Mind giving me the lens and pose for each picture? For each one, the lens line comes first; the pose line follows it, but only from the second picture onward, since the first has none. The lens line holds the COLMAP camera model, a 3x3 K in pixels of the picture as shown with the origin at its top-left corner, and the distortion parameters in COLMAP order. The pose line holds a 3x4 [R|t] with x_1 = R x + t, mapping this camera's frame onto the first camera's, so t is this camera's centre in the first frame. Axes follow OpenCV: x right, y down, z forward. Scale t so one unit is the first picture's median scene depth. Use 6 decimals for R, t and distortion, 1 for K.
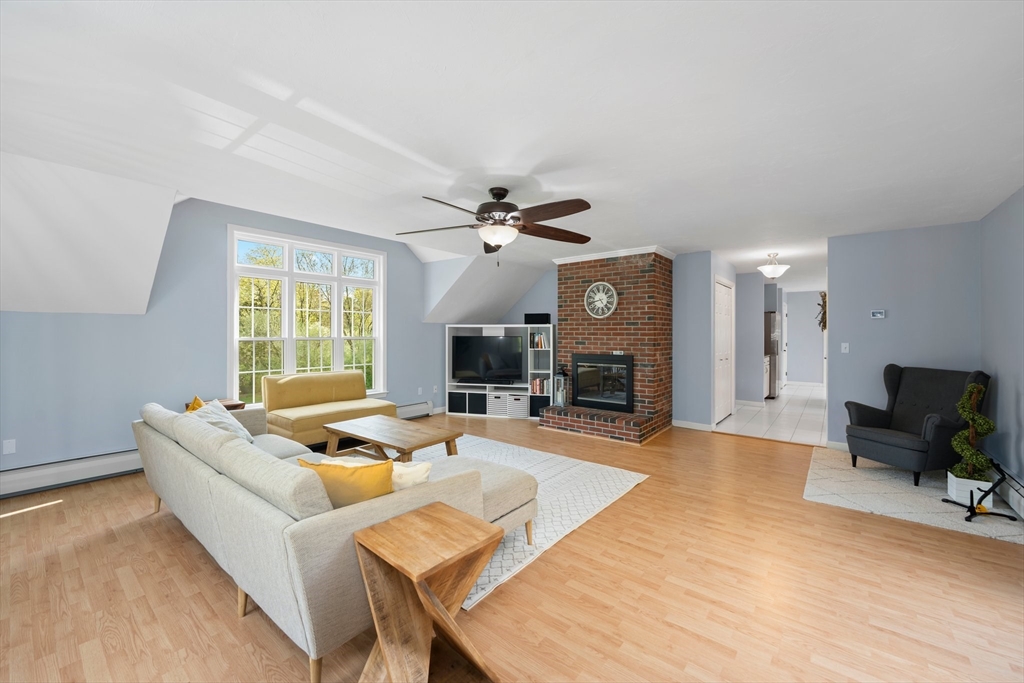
lens RADIAL K [[404.4, 0, 530.9], [0, 404.4, 332.0], [0, 0, 1]] dist [-0.000062, 0.000042]
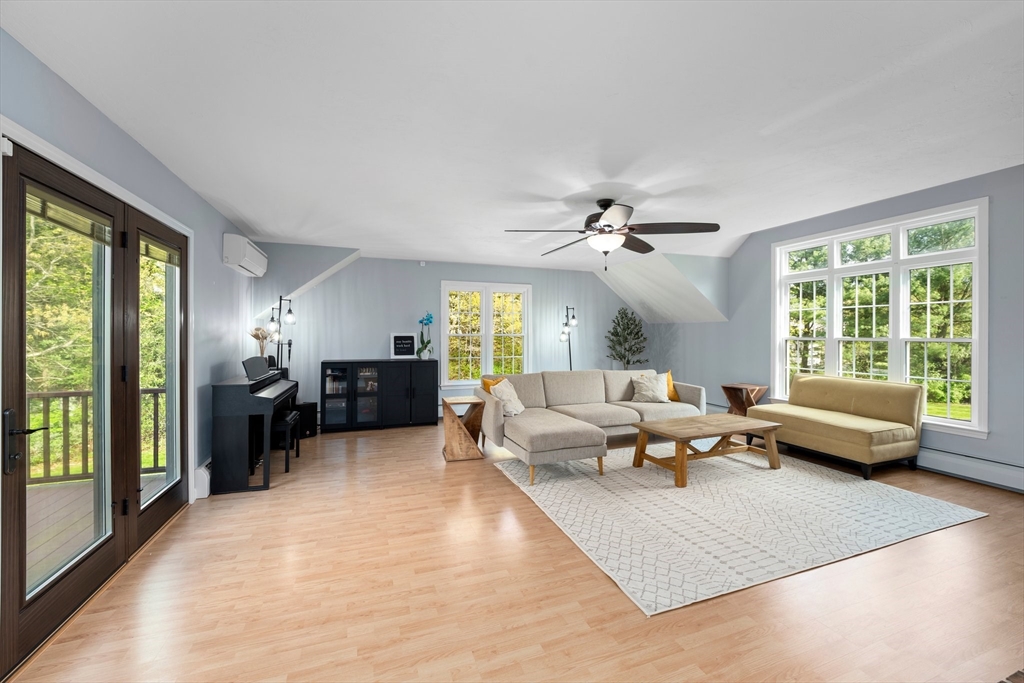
lens RADIAL K [[406.9, 0, 510.0], [0, 406.9, 335.1], [0, 0, 1]] dist [-0.000890, 0.000014]
pose [[-0.536853, 0.001119, -0.843675, 0.986767], [0.000838, 0.999999, 0.000794, 0.010002], [0.843675, -0.000281, -0.536854, 1.375139]]
